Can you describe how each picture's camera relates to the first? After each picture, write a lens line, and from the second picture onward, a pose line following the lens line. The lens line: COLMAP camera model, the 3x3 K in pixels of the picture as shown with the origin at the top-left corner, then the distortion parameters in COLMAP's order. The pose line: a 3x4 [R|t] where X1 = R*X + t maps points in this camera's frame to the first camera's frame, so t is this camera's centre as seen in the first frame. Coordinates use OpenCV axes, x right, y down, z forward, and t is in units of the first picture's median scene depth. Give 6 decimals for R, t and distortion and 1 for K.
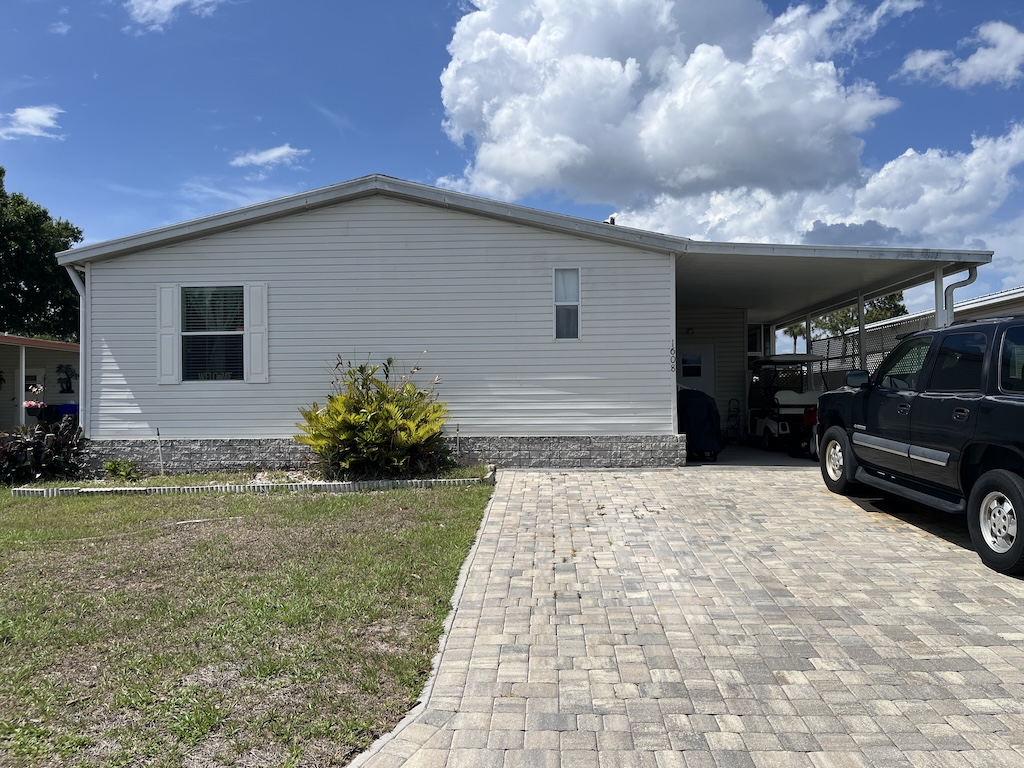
lens RADIAL K [[780.8, 0, 512.0], [0, 780.8, 384.0], [0, 0, 1]] dist [0.040295, -0.002079]
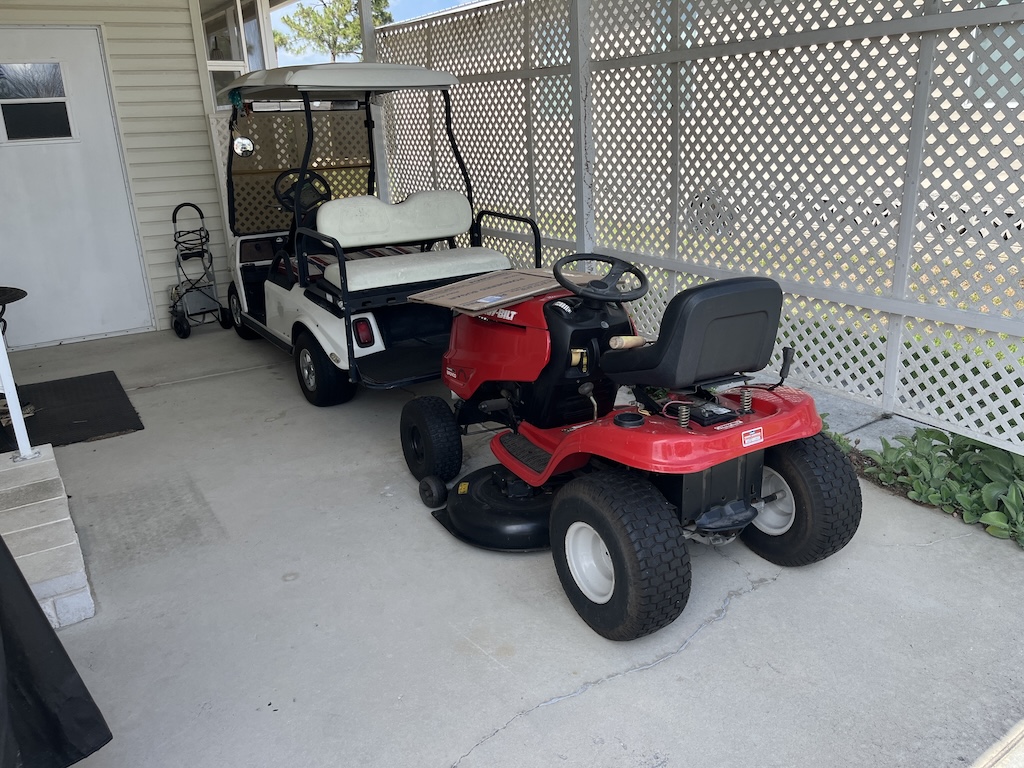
lens RADIAL K [[780.8, 0, 512.0], [0, 780.8, 384.0], [0, 0, 1]] dist [0.040295, -0.002079]
pose [[0.812241, -0.204128, 0.546440, 0.193715], [0.010637, 0.941800, 0.336007, -0.021540], [-0.583225, -0.267106, 0.767139, 0.628396]]
